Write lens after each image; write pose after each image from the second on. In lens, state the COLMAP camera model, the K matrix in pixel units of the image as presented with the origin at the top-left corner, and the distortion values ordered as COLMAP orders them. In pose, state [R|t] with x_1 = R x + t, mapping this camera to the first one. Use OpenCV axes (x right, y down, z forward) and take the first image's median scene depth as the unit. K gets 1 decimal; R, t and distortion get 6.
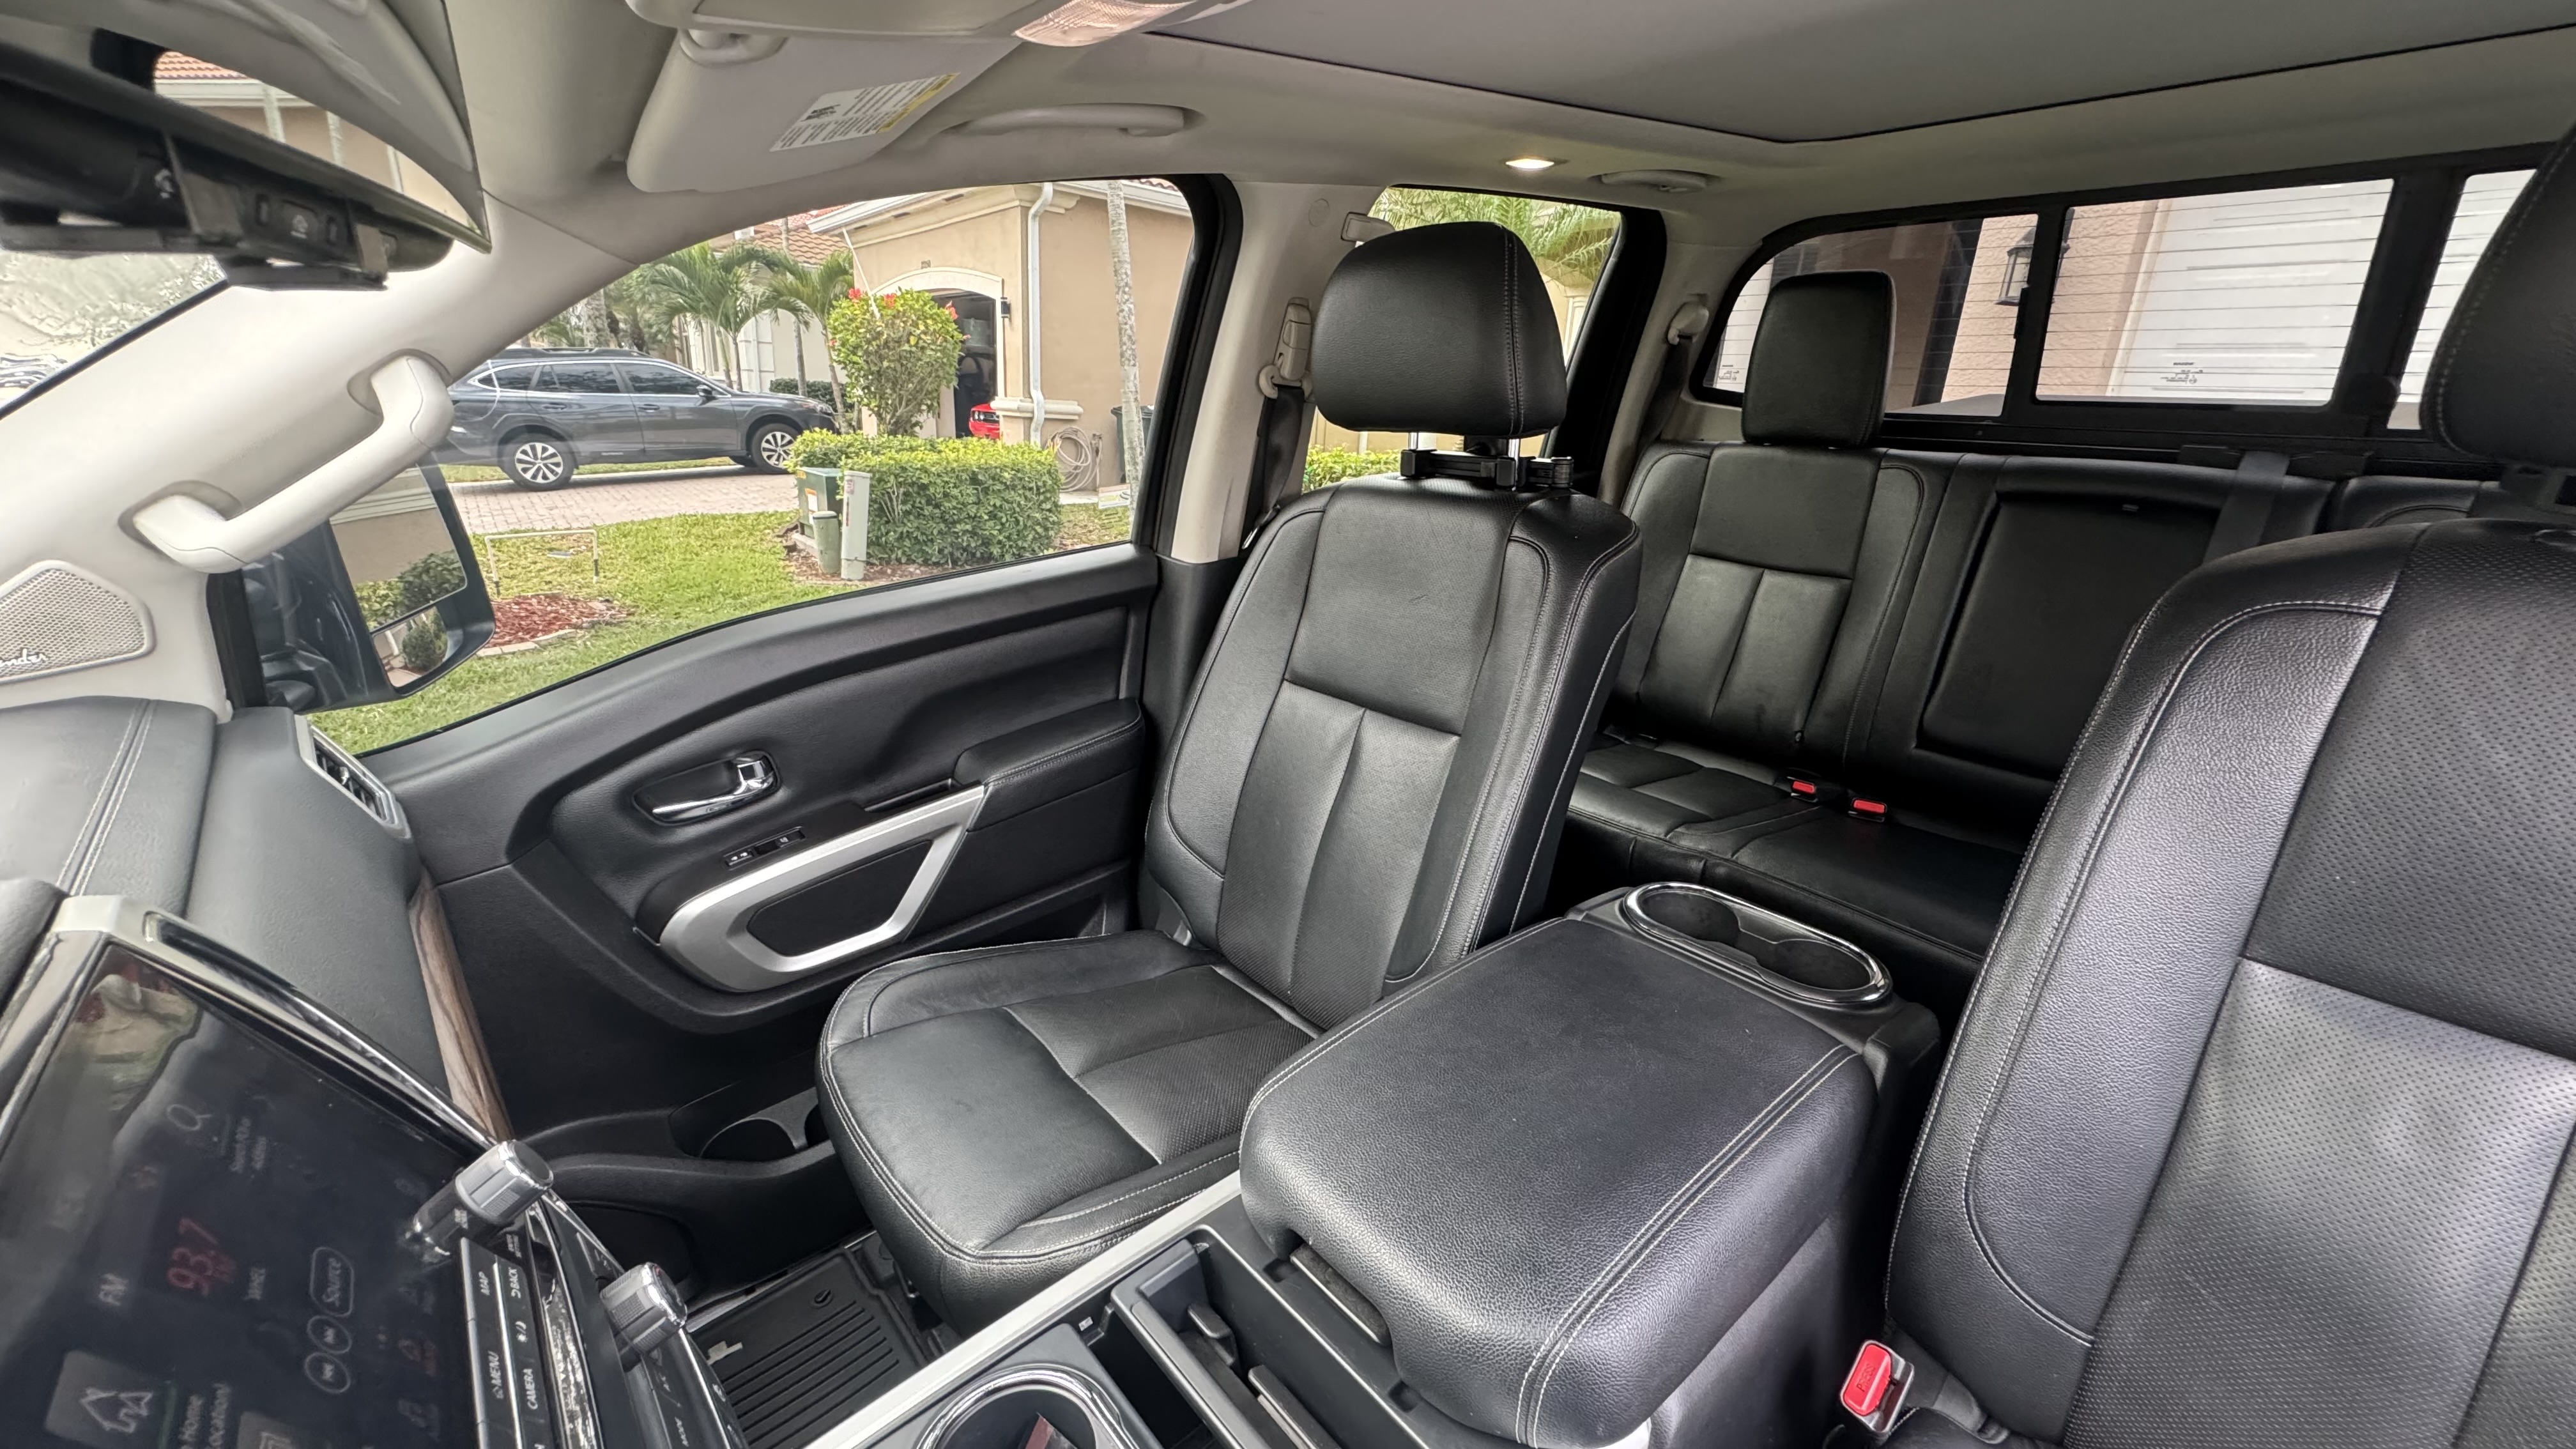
lens RADIAL K [[1030.3, 0, 1285.7], [0, 1030.3, 730.9], [0, 0, 1]] dist [-0.003281, -0.000334]
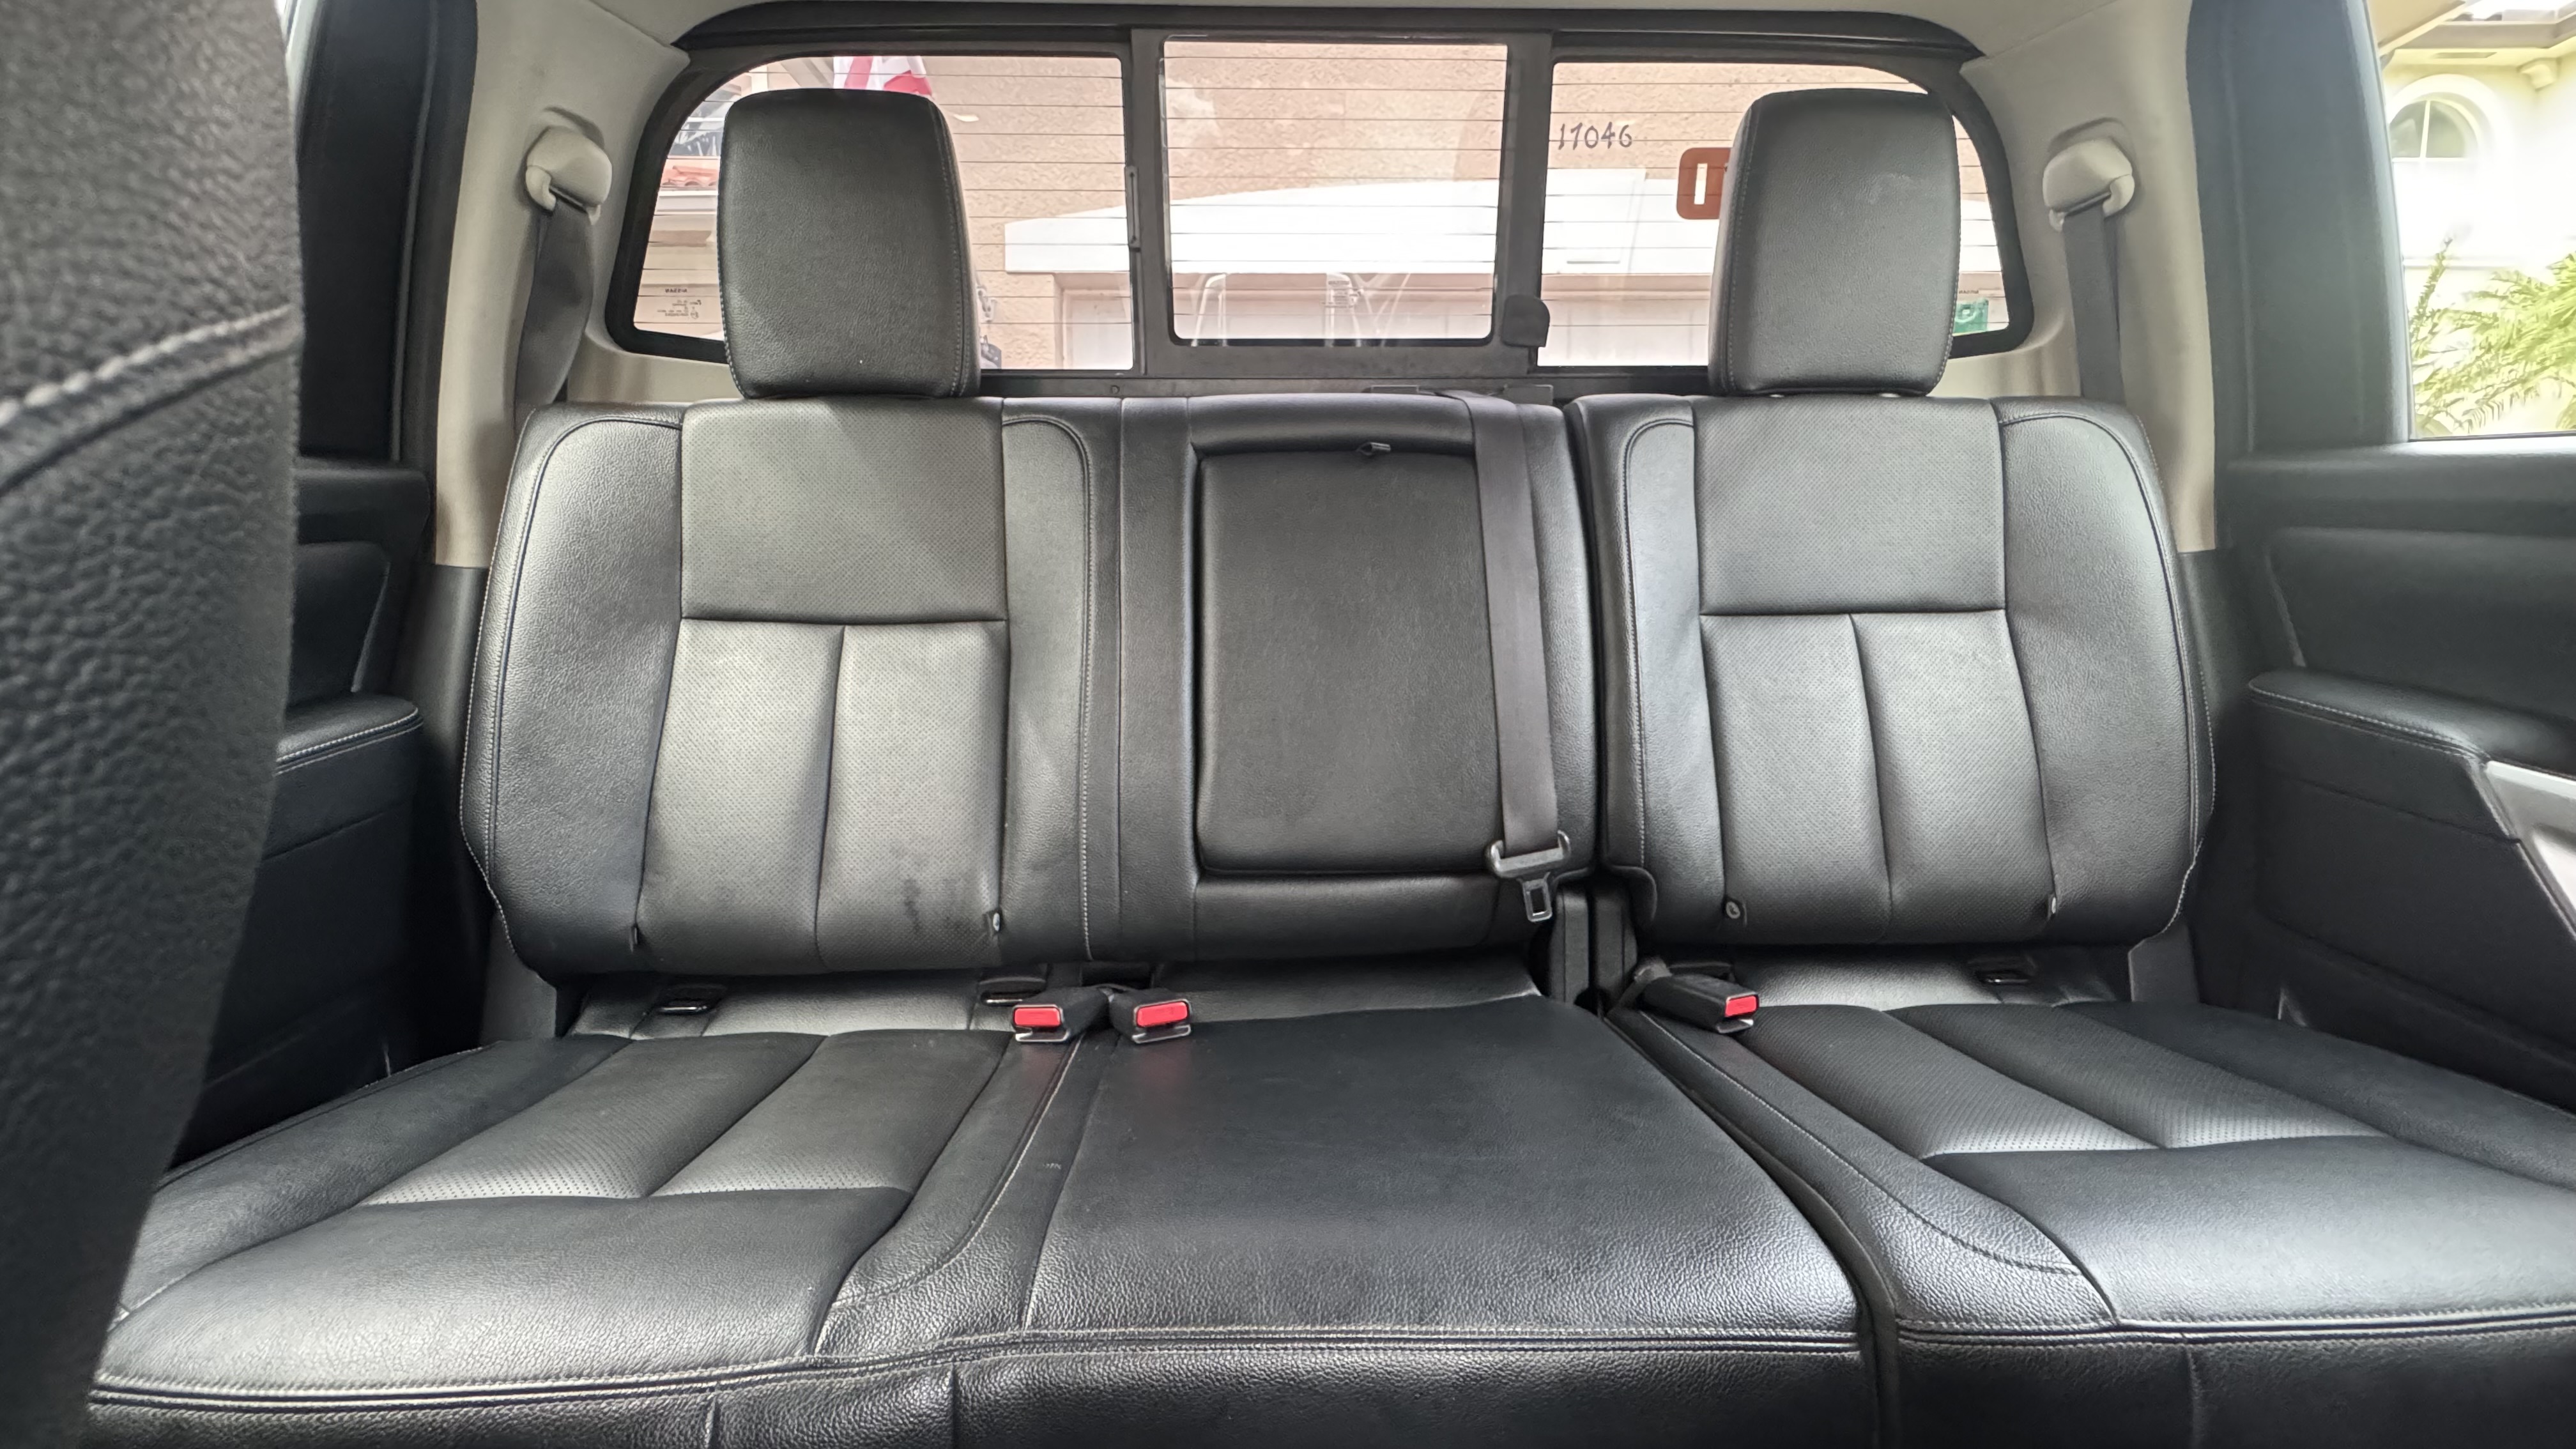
lens RADIAL K [[1030.3, 0, 1285.7], [0, 1030.3, 730.9], [0, 0, 1]] dist [-0.003281, -0.000334]
pose [[0.618035, -0.139668, 0.773644, 0.182457], [0.268548, 0.962403, -0.040787, -0.022731], [-0.738861, 0.232968, 0.632306, 0.491029]]
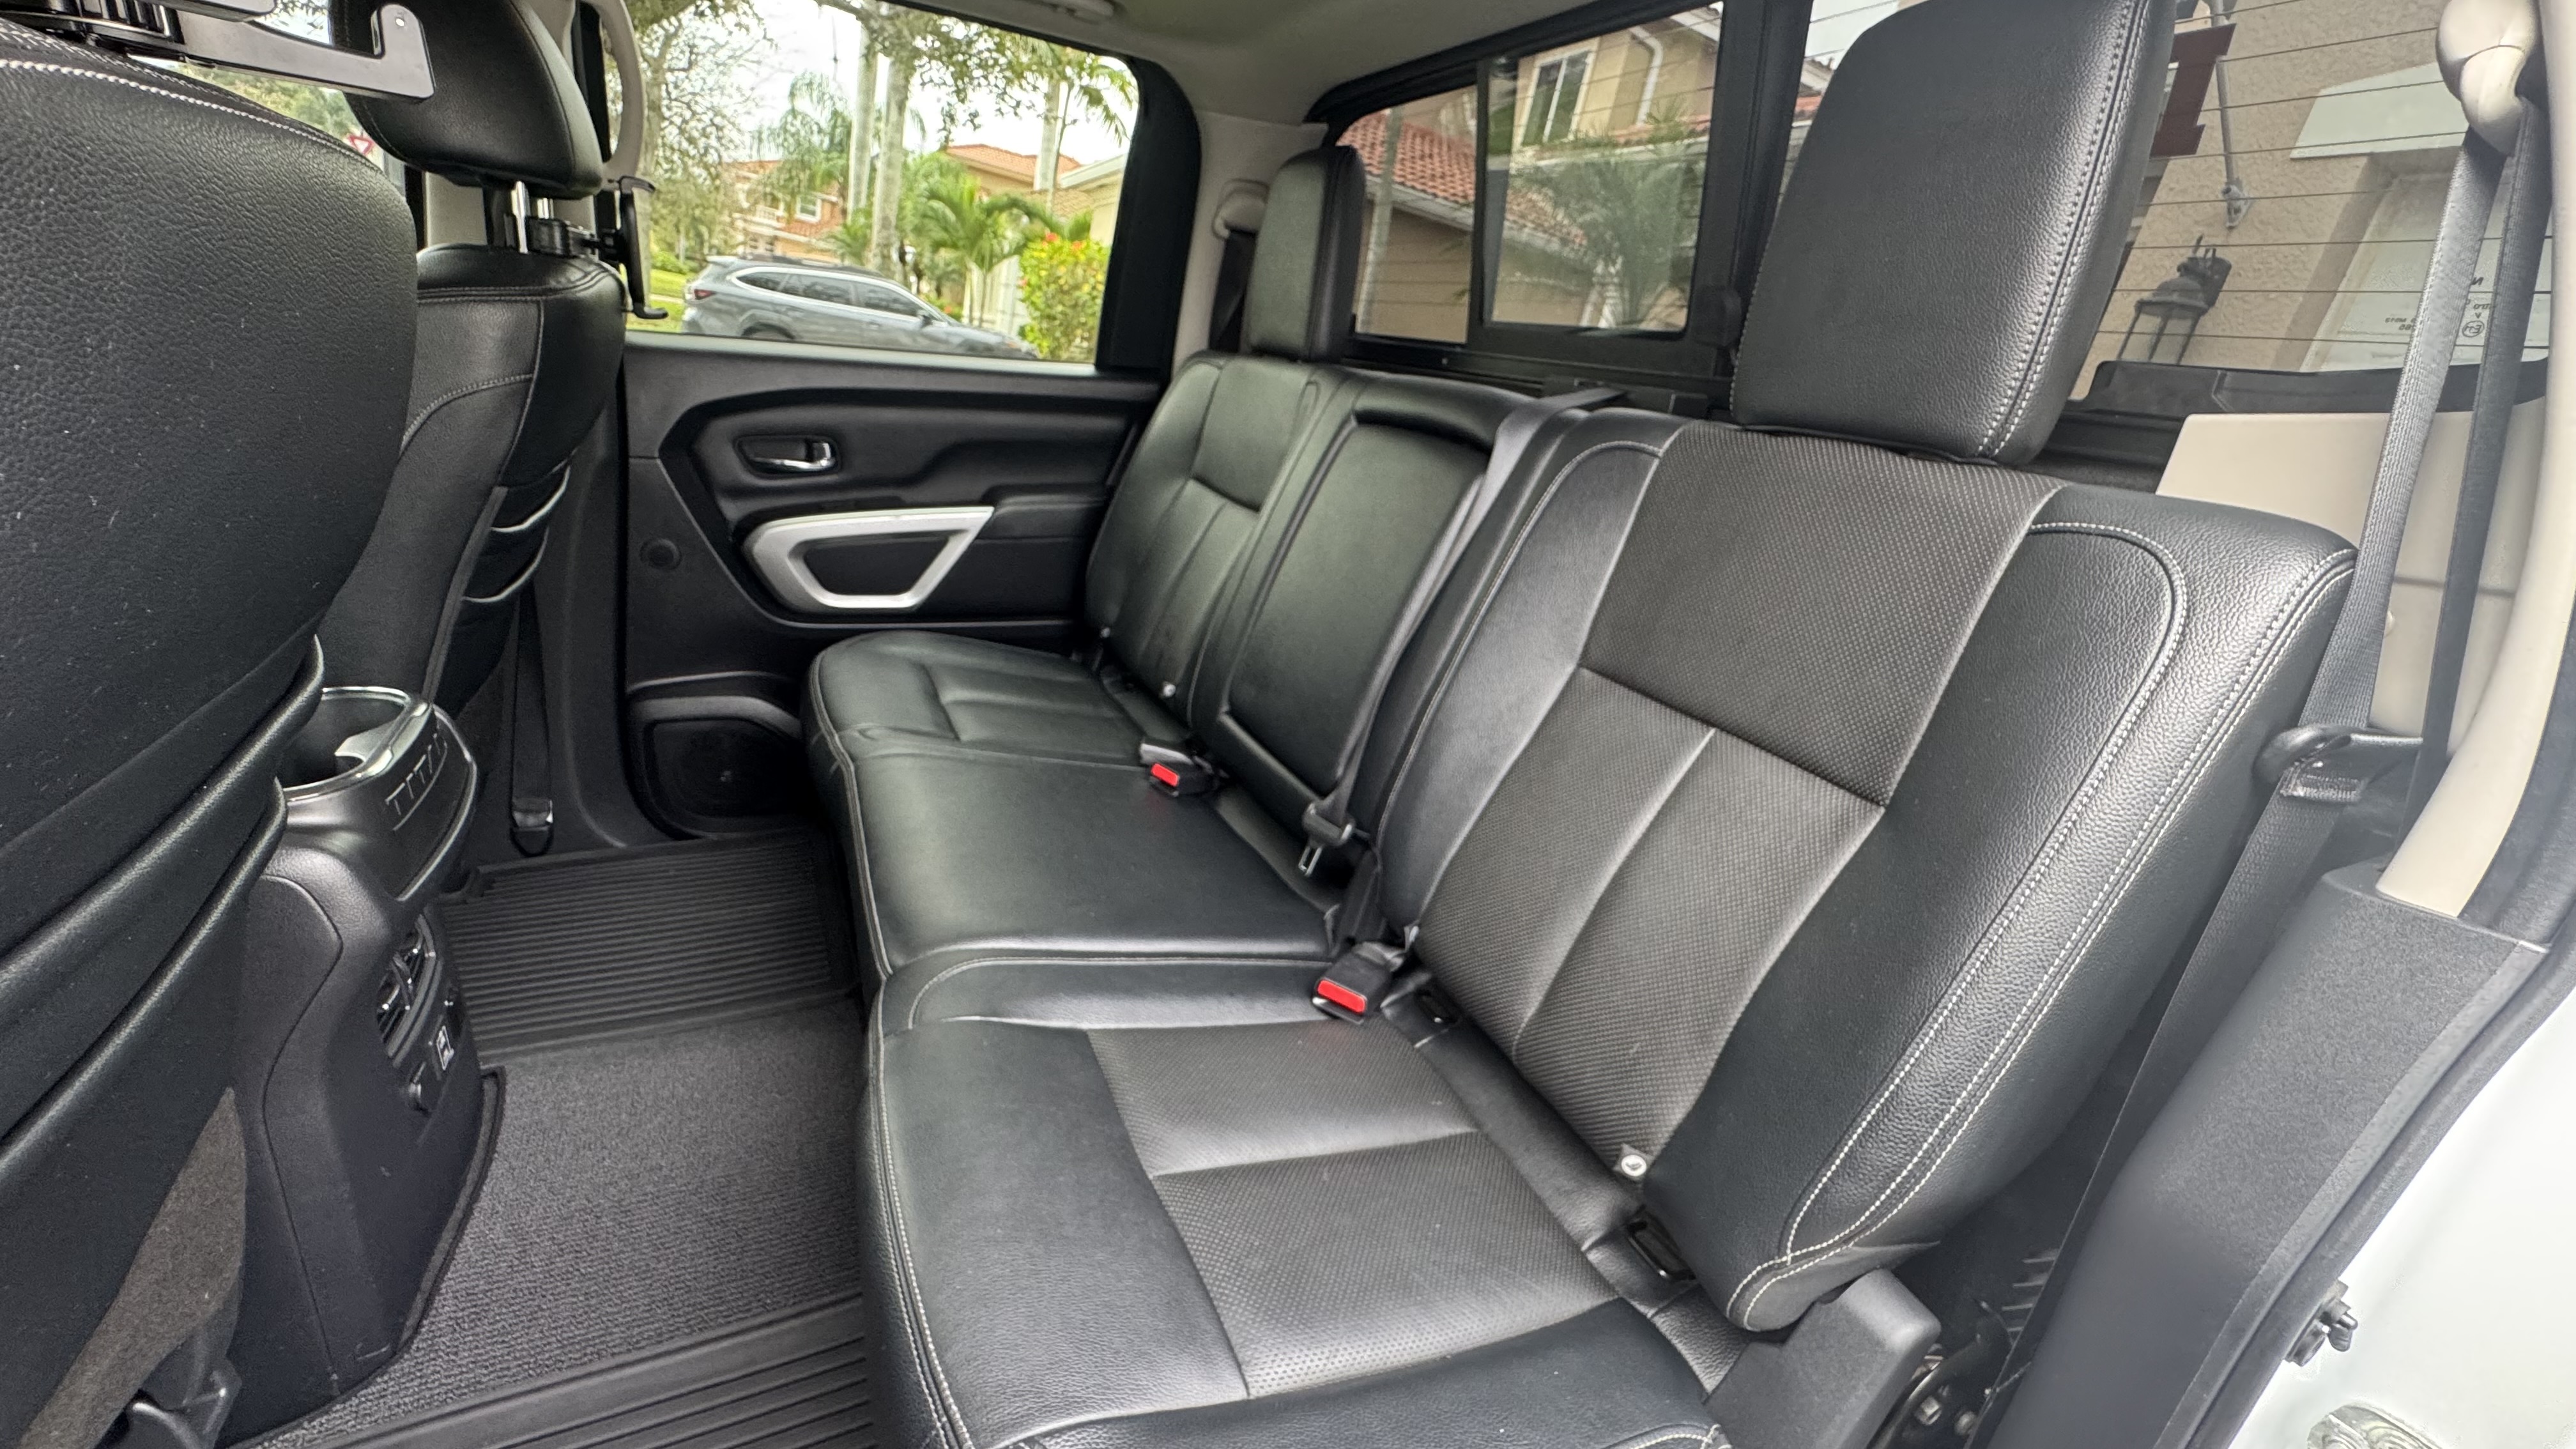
lens RADIAL K [[1030.3, 0, 1285.7], [0, 1030.3, 730.9], [0, 0, 1]] dist [-0.003281, -0.000334]
pose [[0.957228, 0.215755, -0.192780, 0.684777], [-0.217800, 0.975934, 0.010784, 0.008829], [0.190468, 0.031664, 0.981183, 0.170980]]
